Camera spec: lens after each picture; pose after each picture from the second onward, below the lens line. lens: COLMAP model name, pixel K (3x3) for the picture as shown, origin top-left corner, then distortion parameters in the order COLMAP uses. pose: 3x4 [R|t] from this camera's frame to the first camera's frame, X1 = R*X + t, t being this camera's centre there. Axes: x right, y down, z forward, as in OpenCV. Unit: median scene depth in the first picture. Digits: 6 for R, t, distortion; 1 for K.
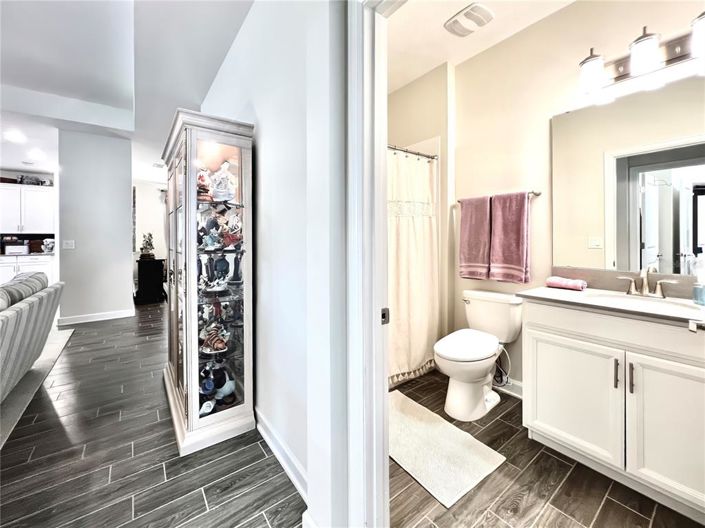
lens RADIAL K [[290.0, 0, 354.8], [0, 290.0, 243.7], [0, 0, 1]] dist [-0.000802, 0.000243]
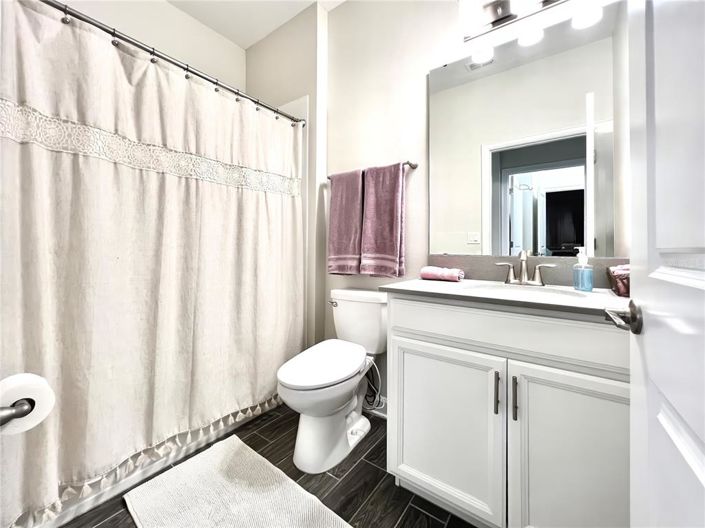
lens RADIAL K [[284.5, 0, 352.9], [0, 284.5, 253.1], [0, 0, 1]] dist [-0.000052, -0.000026]
pose [[0.958681, 0.006751, 0.284403, 0.233490], [-0.004957, 0.999963, -0.007025, 0.074274], [-0.284440, 0.005325, 0.958679, 0.275336]]
